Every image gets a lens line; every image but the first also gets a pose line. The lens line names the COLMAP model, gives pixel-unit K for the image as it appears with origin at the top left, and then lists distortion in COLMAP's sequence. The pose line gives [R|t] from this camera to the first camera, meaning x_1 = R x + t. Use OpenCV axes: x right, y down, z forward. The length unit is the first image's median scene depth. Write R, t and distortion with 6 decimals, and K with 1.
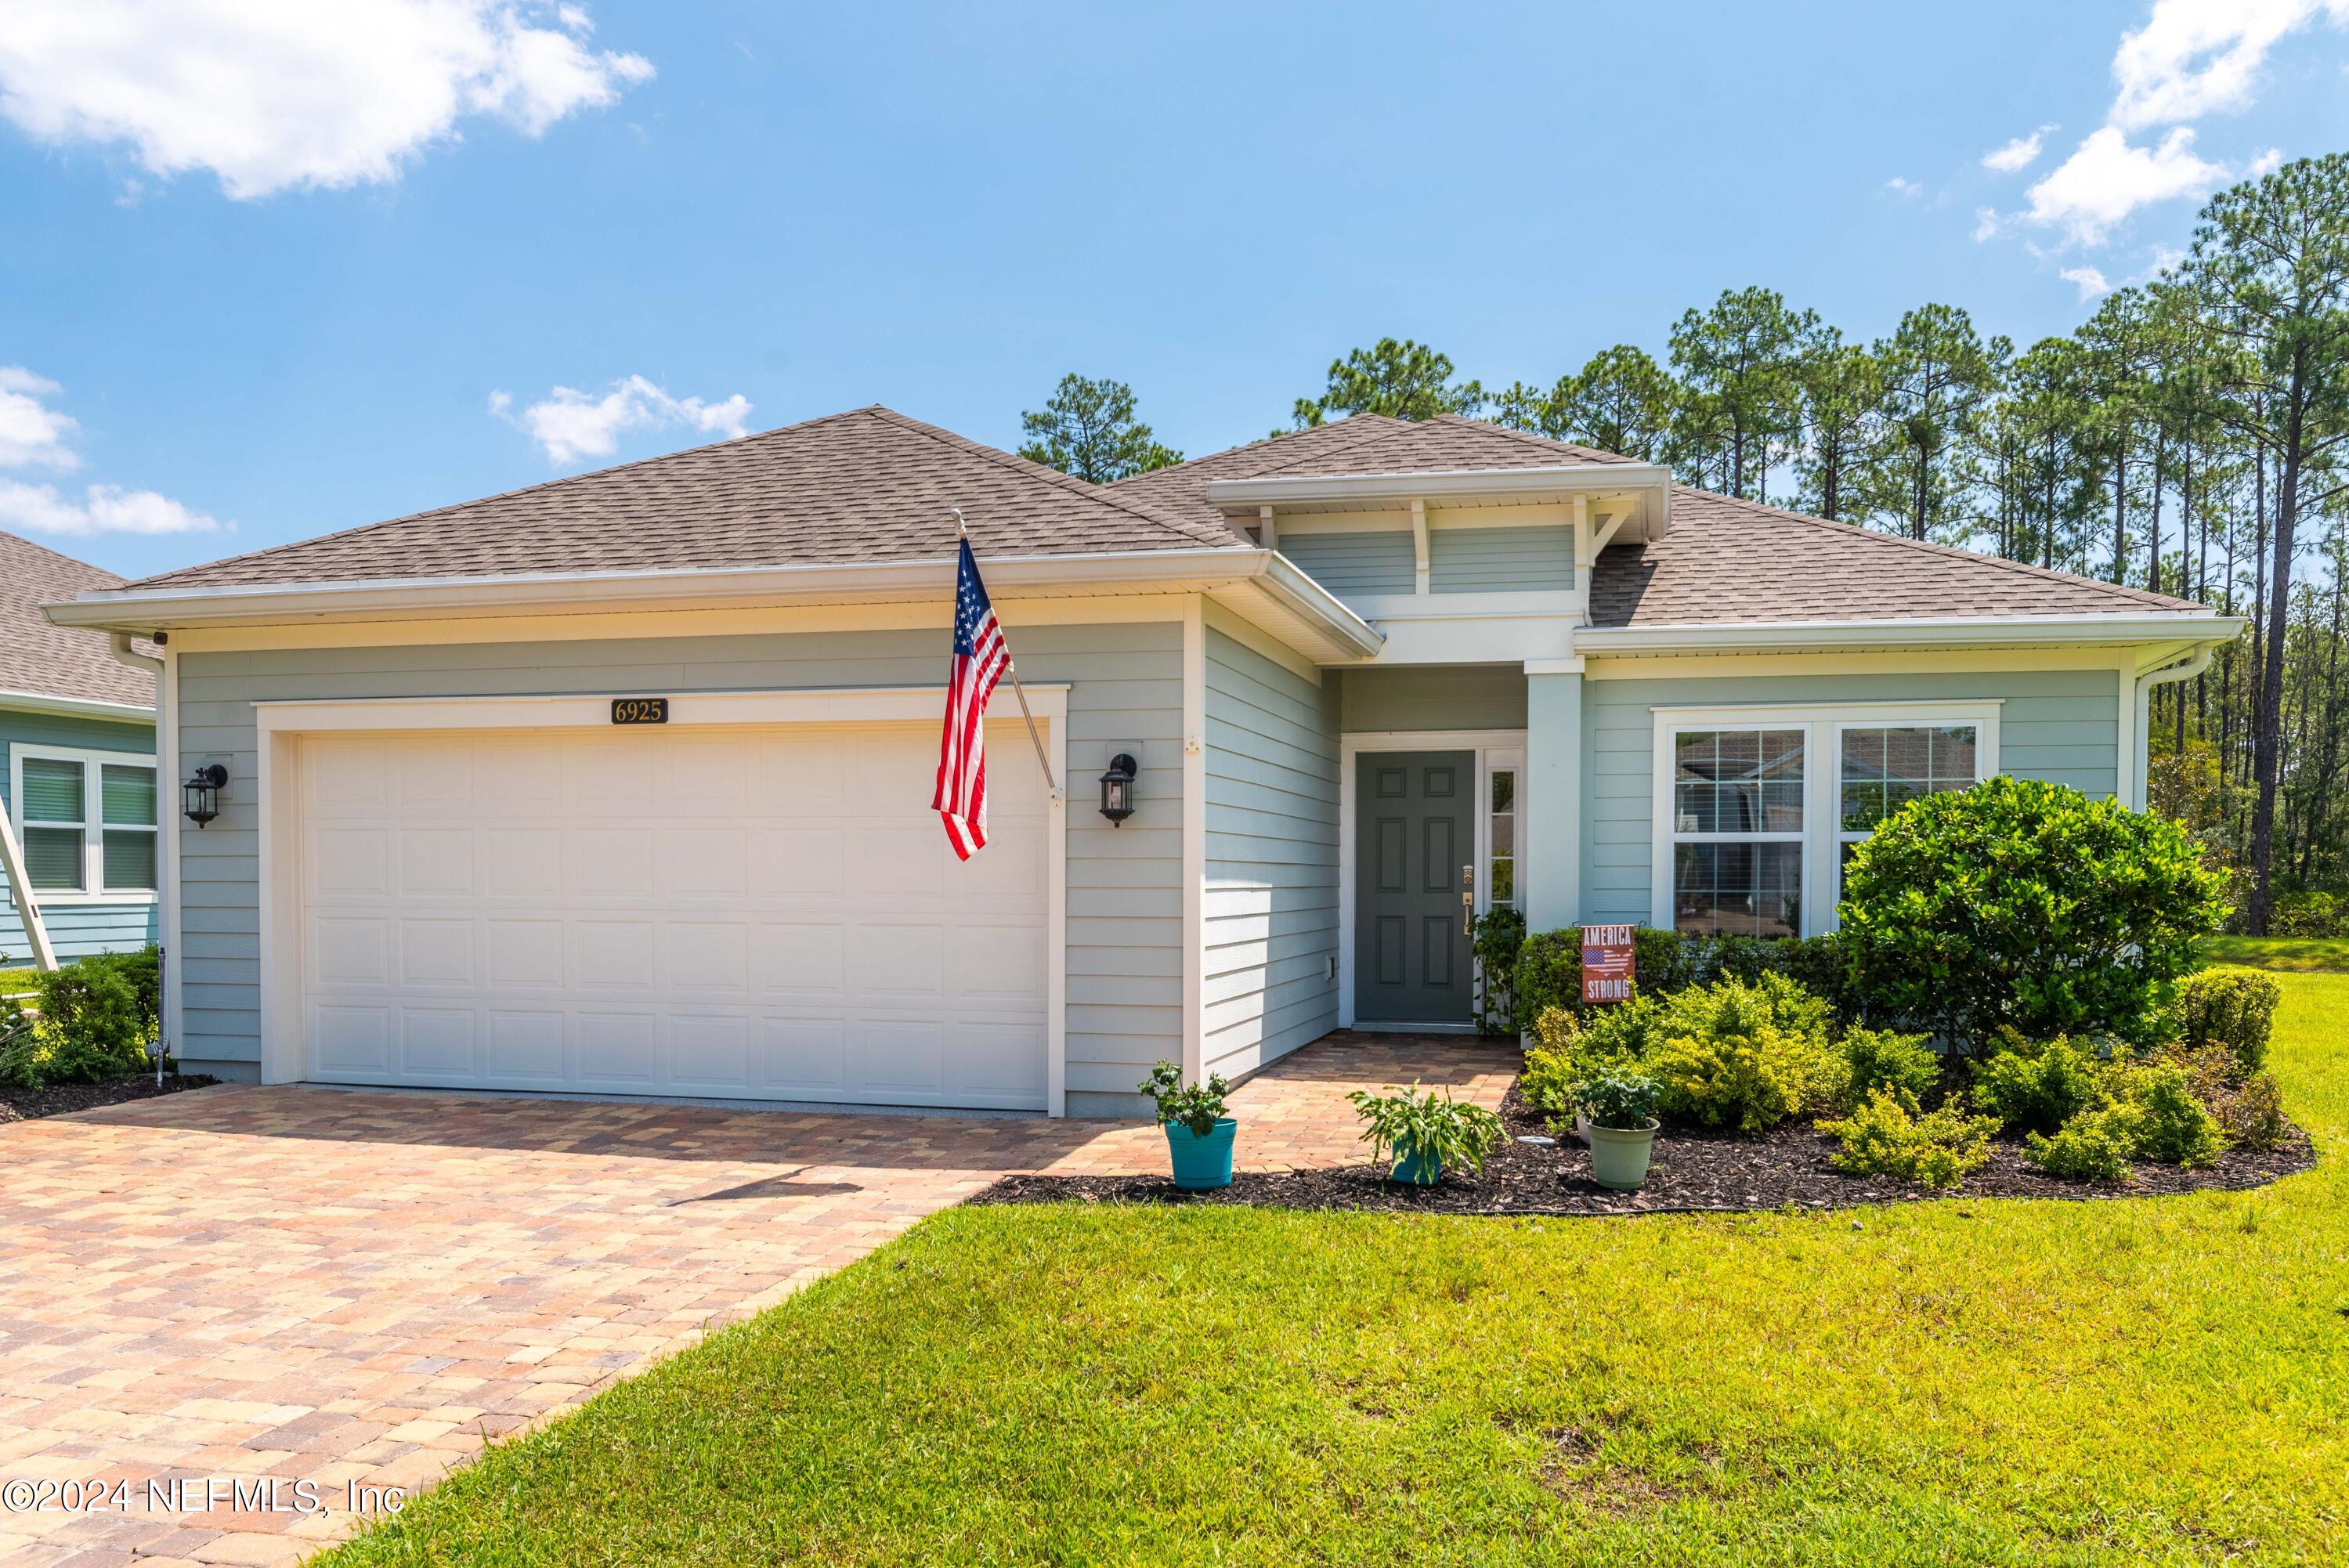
lens RADIAL K [[1821.4, 0, 1146.2], [0, 1821.4, 938.5], [0, 0, 1]] dist [0.003788, -0.008100]
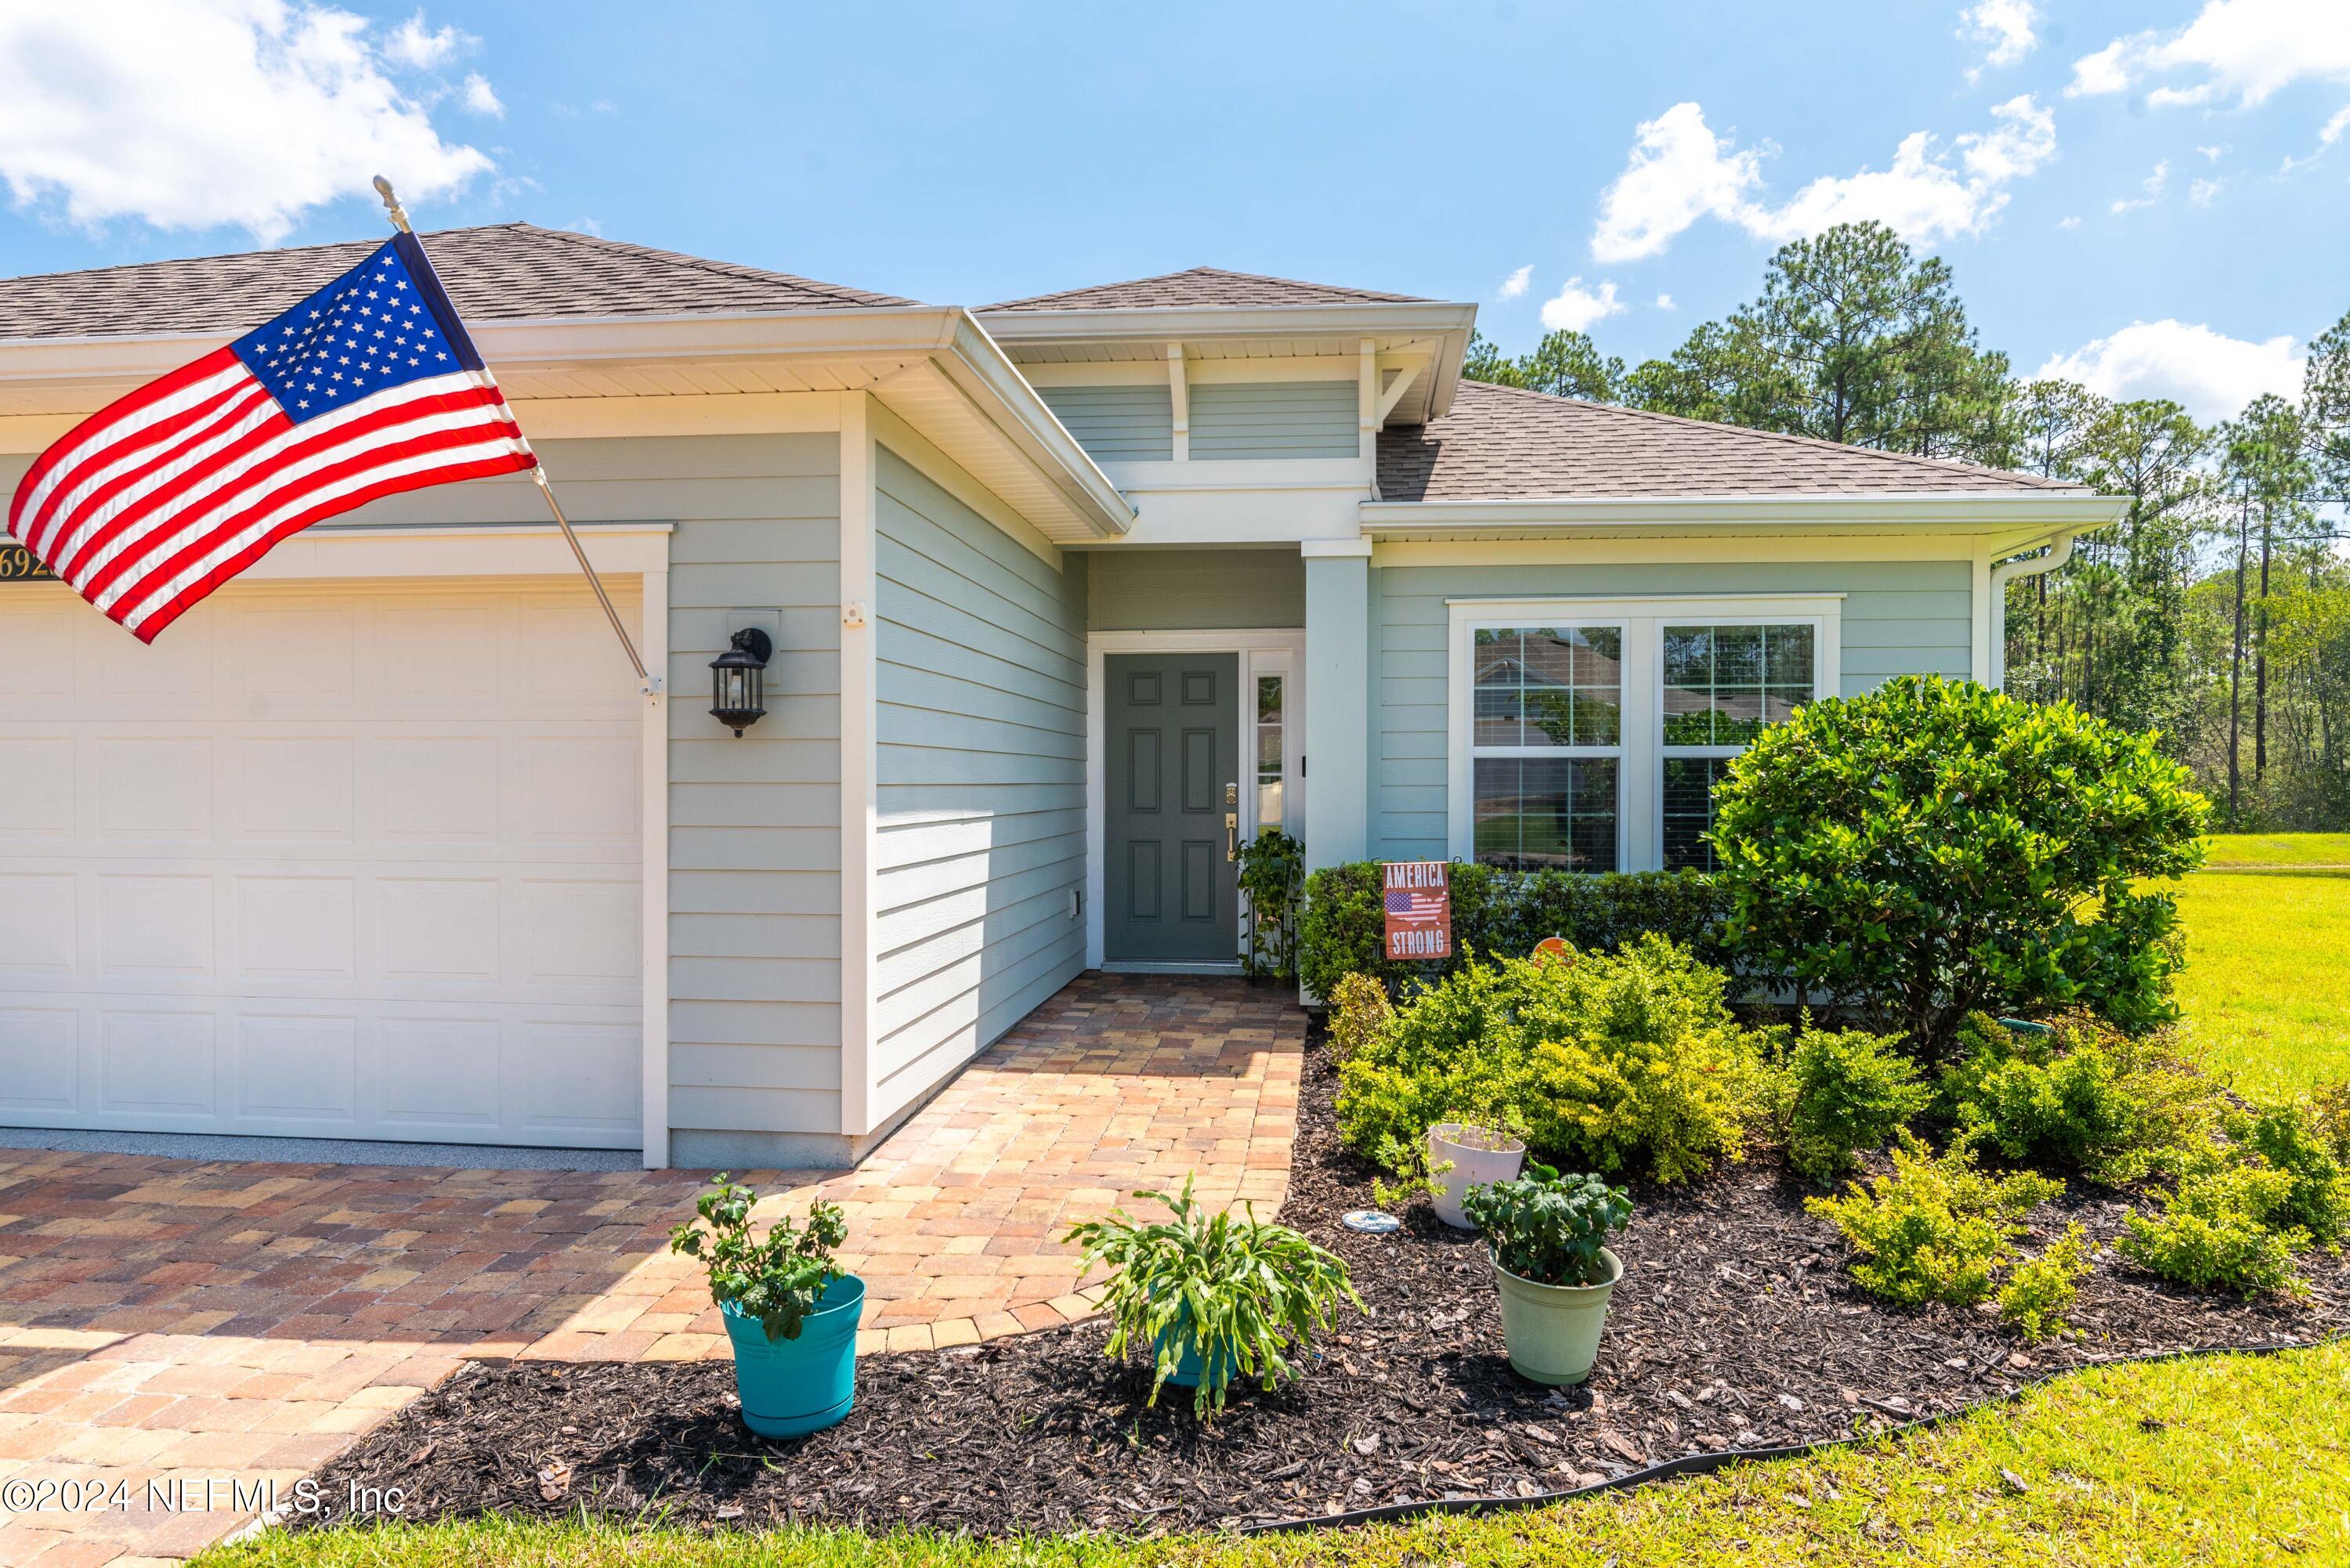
lens RADIAL K [[1411.0, 0, 1158.8], [0, 1411.0, 800.0], [0, 0, 1]] dist [0.005567, -0.008632]
pose [[0.989566, -0.002846, 0.144054, 0.052160], [0.005560, 0.999814, -0.018441, -0.023293], [-0.143975, 0.019050, 0.989398, 0.394642]]
